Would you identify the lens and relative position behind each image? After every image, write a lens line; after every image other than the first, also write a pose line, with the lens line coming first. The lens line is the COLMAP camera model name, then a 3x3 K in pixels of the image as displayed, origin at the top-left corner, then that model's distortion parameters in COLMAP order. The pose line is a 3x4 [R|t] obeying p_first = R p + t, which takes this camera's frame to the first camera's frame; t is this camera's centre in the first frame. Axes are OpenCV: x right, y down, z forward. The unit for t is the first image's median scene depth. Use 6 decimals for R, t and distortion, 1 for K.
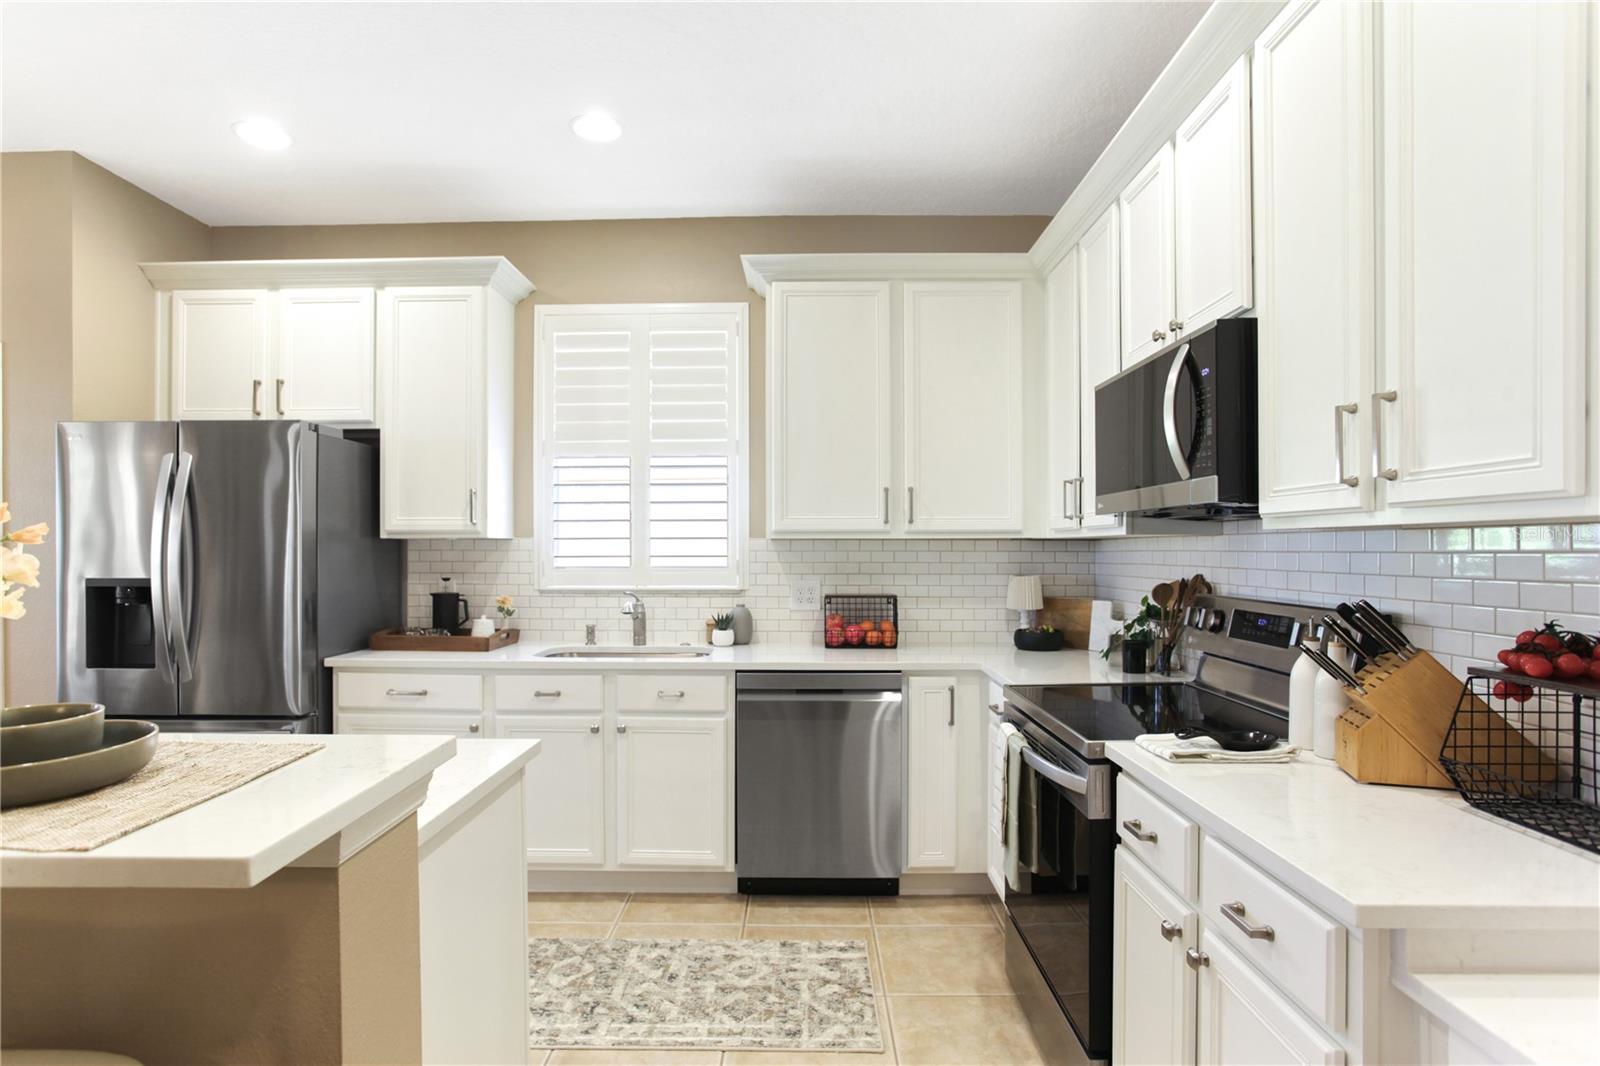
lens RADIAL K [[831.9, 0, 792.4], [0, 831.9, 536.2], [0, 0, 1]] dist [-0.017345, 0.003270]
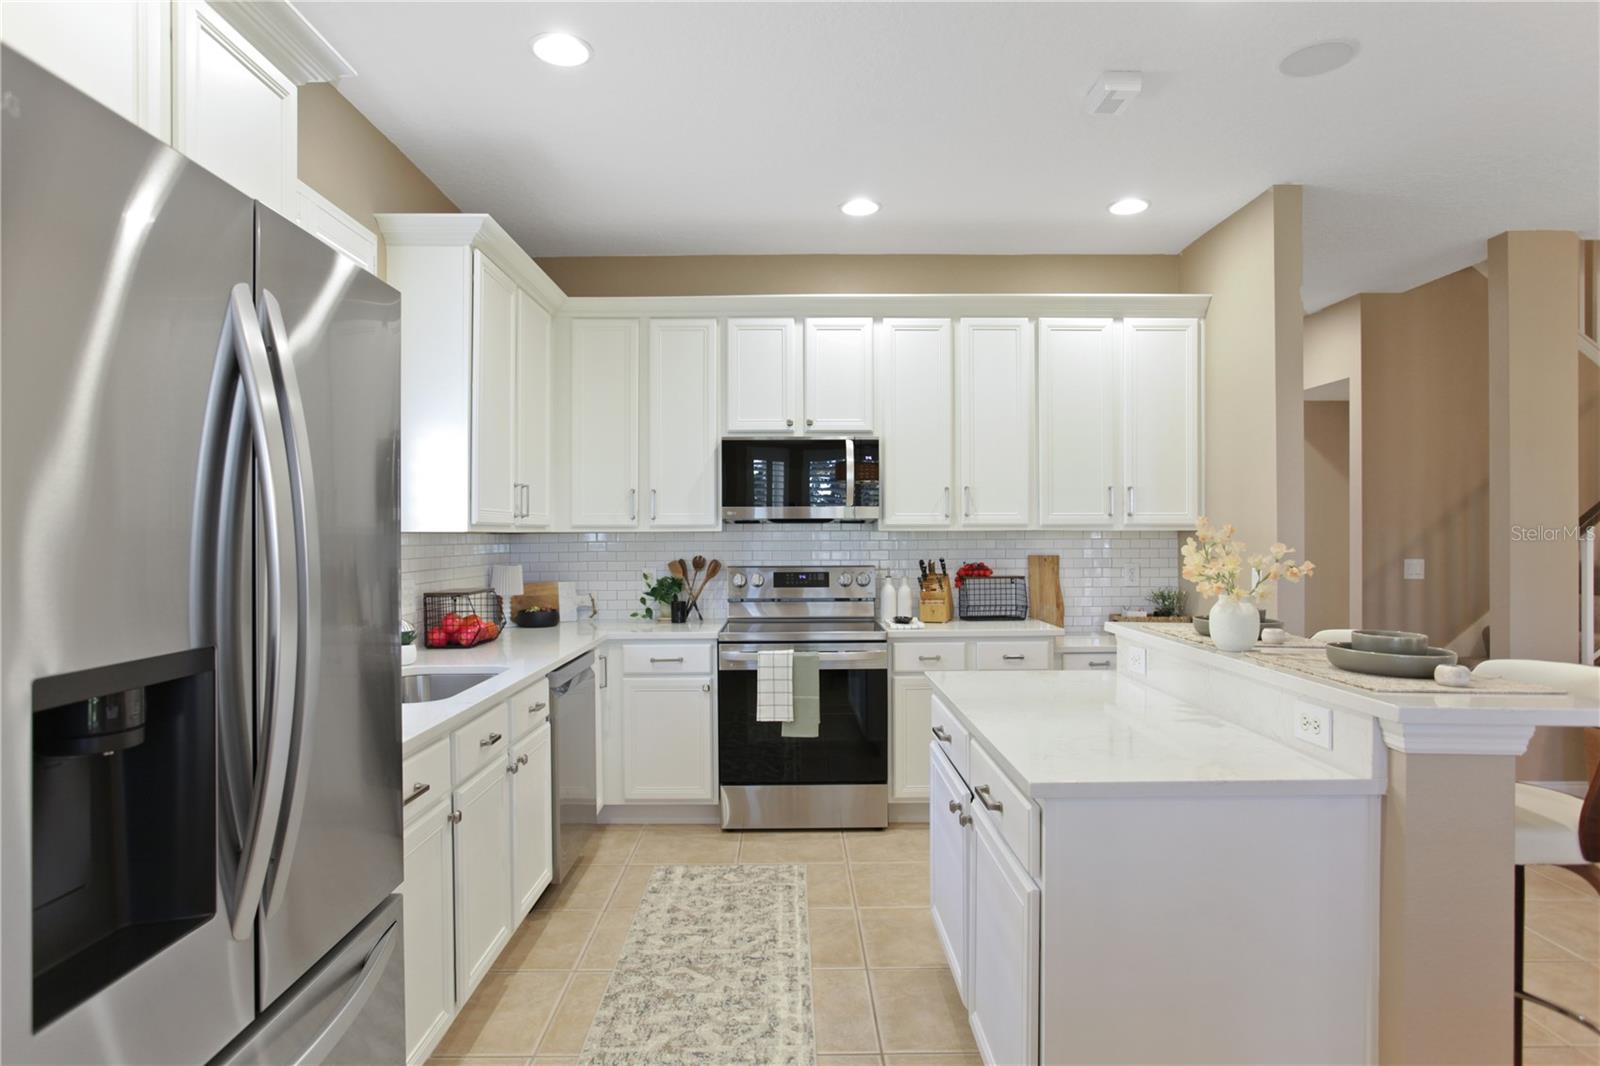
lens RADIAL K [[918.6, 0, 791.9], [0, 918.6, 526.1], [0, 0, 1]] dist [0.002252, 0.001817]
pose [[-0.030069, 0.009948, 0.999498, -1.322251], [-0.010982, 0.999887, -0.010282, 0.004601], [-0.999488, -0.011286, -0.029956, 0.888076]]
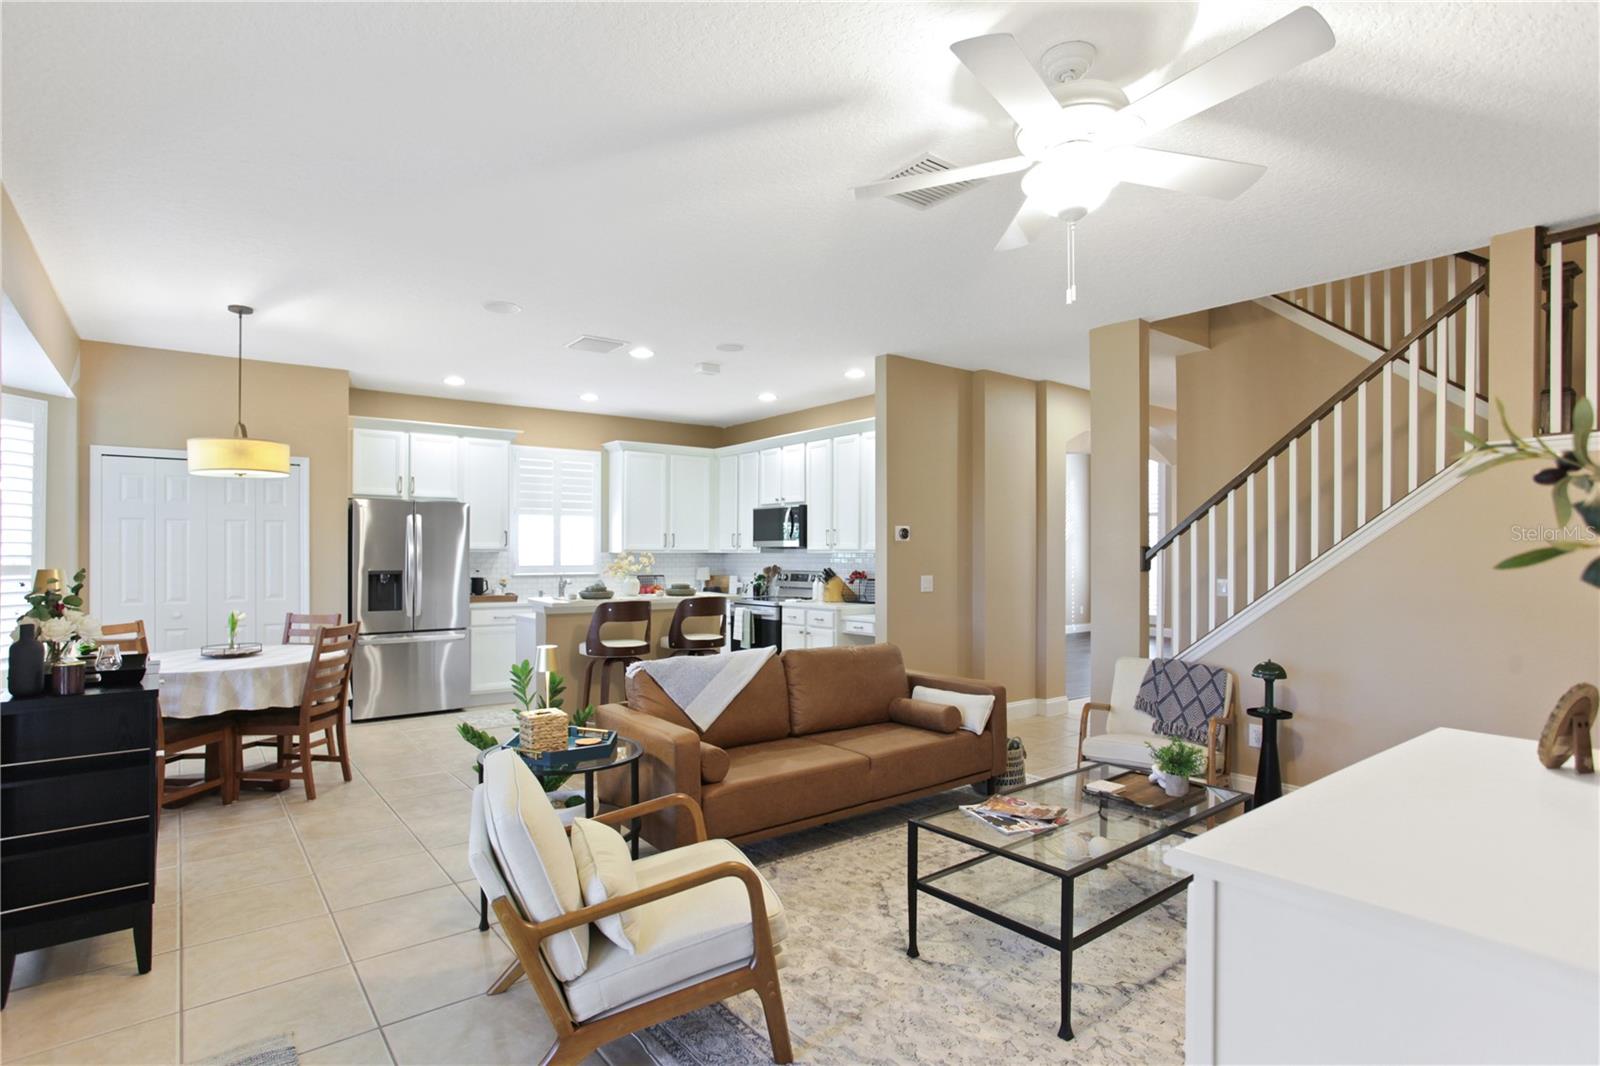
lens RADIAL K [[776.6, 0, 805.1], [0, 776.6, 550.0], [0, 0, 1]] dist [-0.006716, 0.003240]
pose [[0.771861, 0.004988, 0.635771, -1.405369], [-0.009193, 0.999952, 0.003315, -0.024346], [-0.635725, -0.008403, 0.771870, -1.484218]]
